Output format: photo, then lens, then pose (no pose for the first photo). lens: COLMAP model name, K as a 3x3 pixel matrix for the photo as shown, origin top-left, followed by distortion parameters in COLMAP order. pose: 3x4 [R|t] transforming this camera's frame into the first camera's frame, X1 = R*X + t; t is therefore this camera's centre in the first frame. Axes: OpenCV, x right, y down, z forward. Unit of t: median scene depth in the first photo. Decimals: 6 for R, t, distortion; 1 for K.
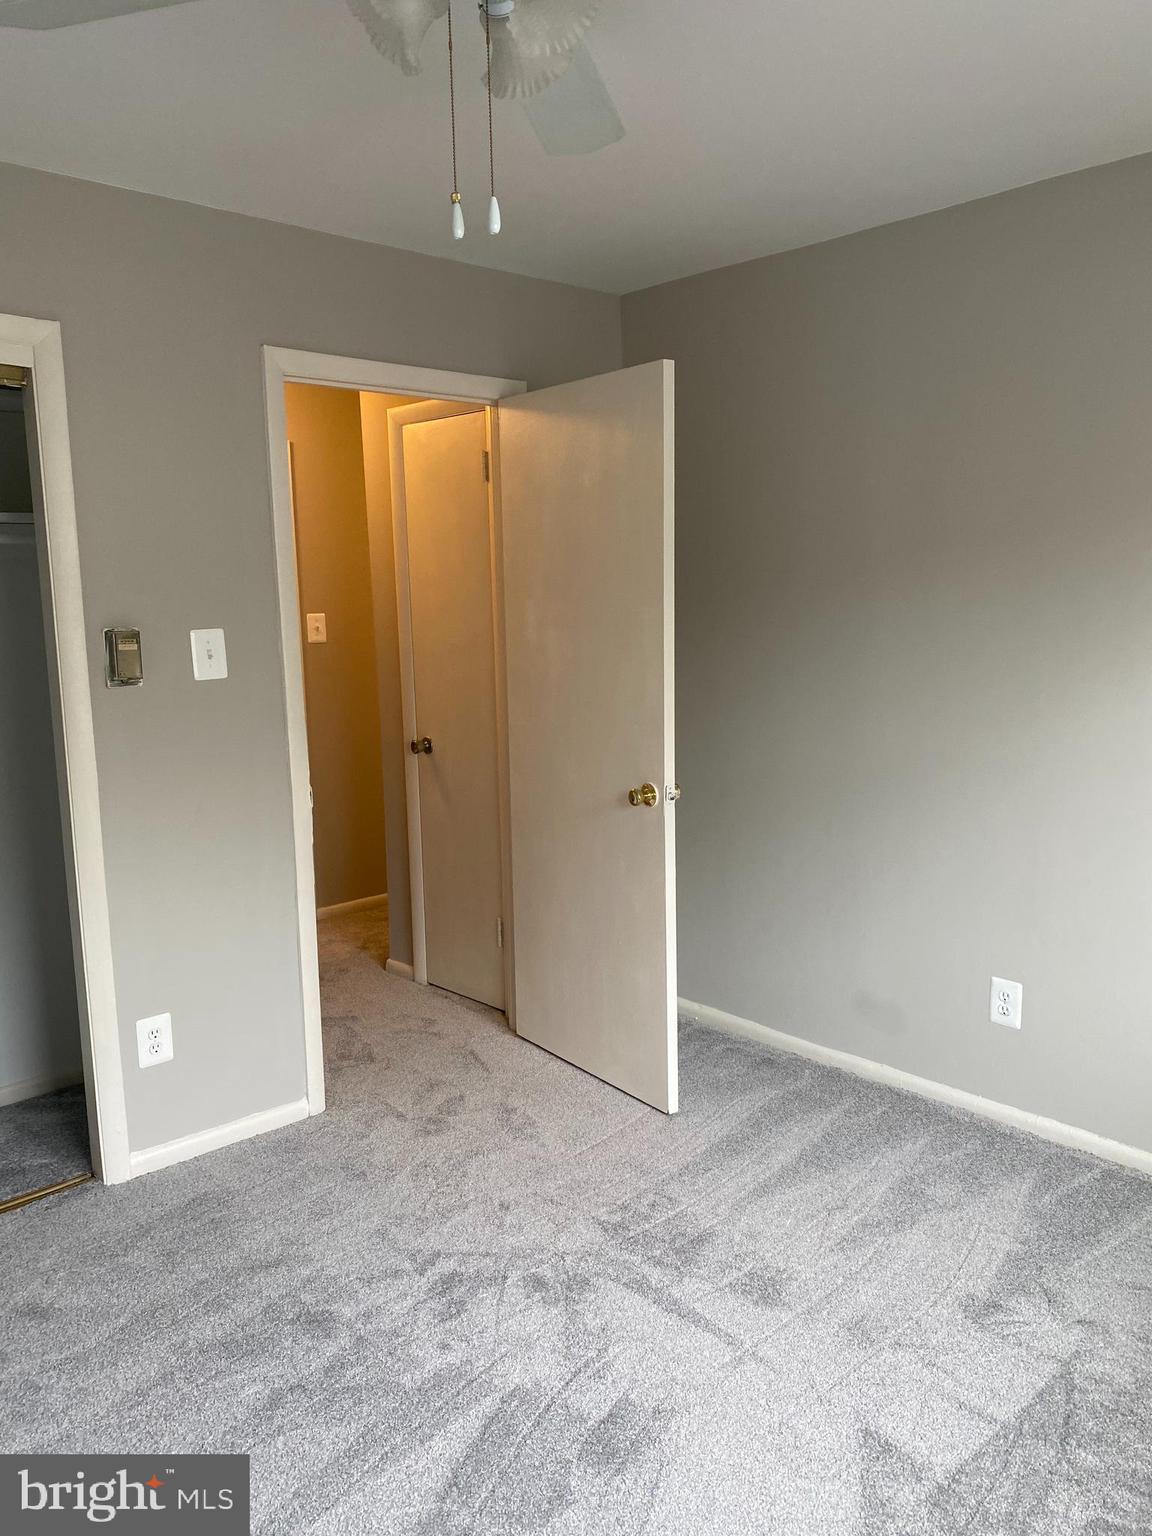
lens RADIAL K [[1165.4, 0, 577.3], [0, 1165.4, 768.2], [0, 0, 1]] dist [0.031945, -0.042113]
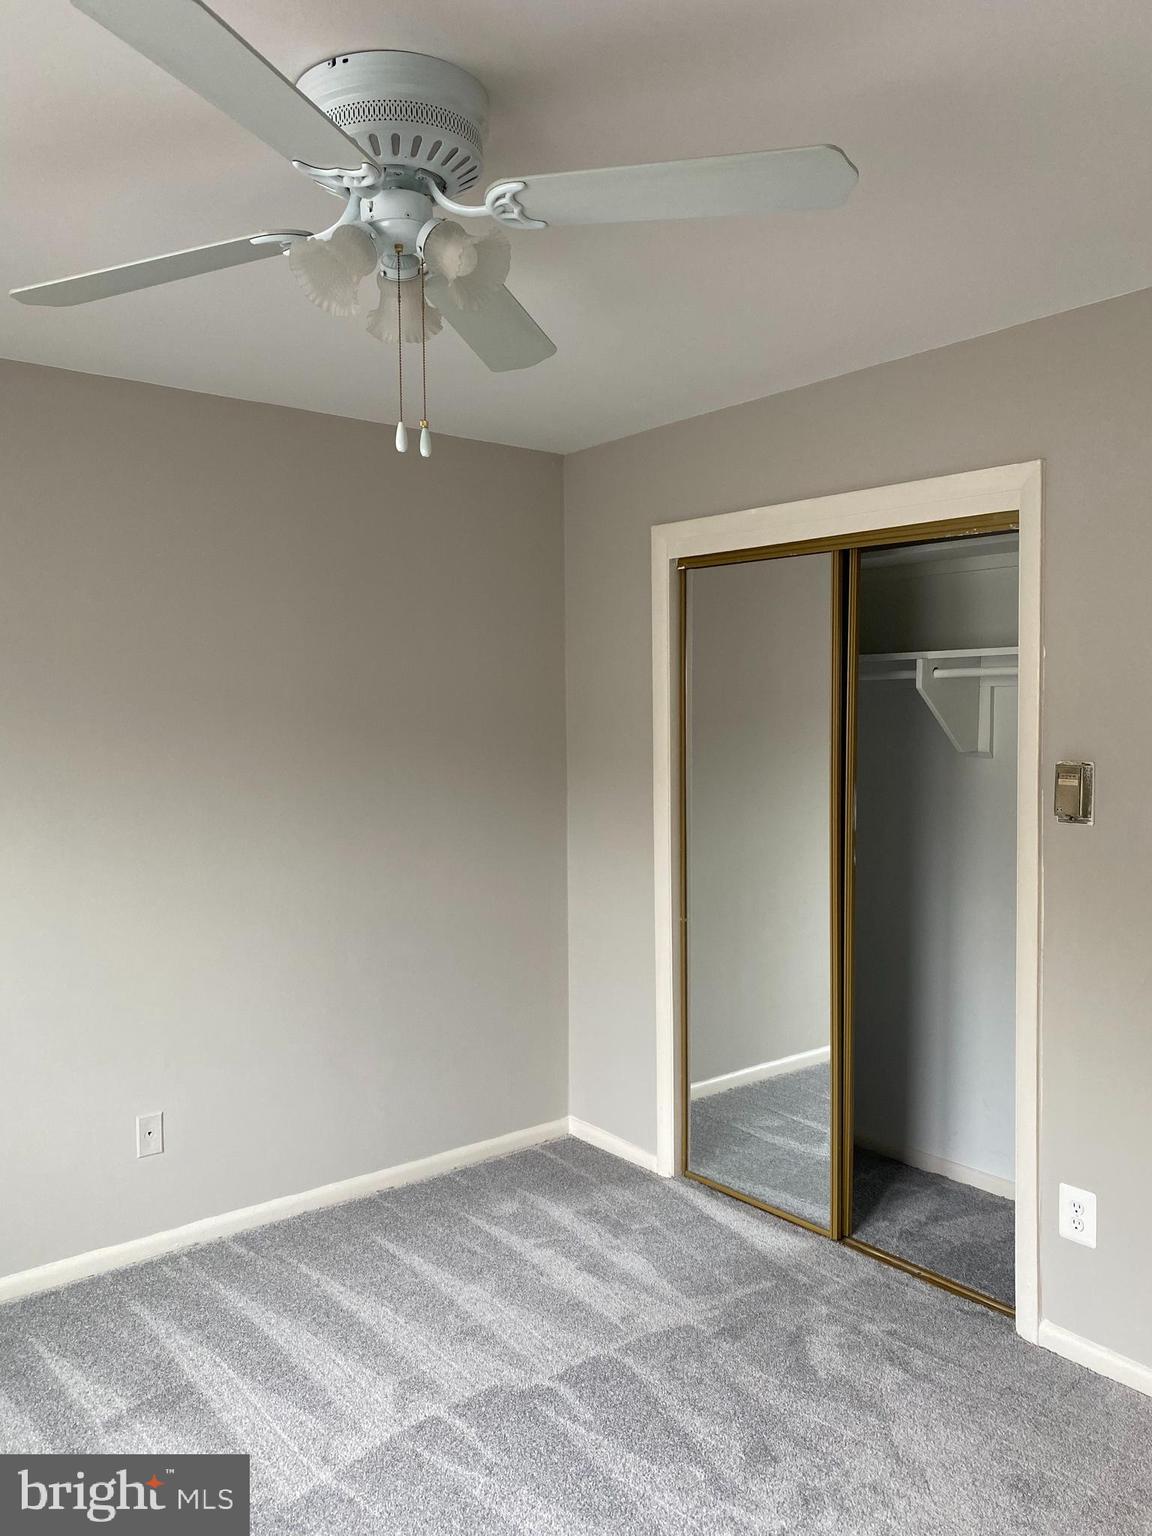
lens RADIAL K [[1165.4, 0, 576.9], [0, 1165.4, 768.6], [0, 0, 1]] dist [0.031945, -0.042113]
pose [[-0.061277, 0.068652, -0.995757, 0.547877], [-0.149551, 0.985738, 0.077164, -0.120983], [0.986853, 0.153645, -0.050136, 0.621277]]
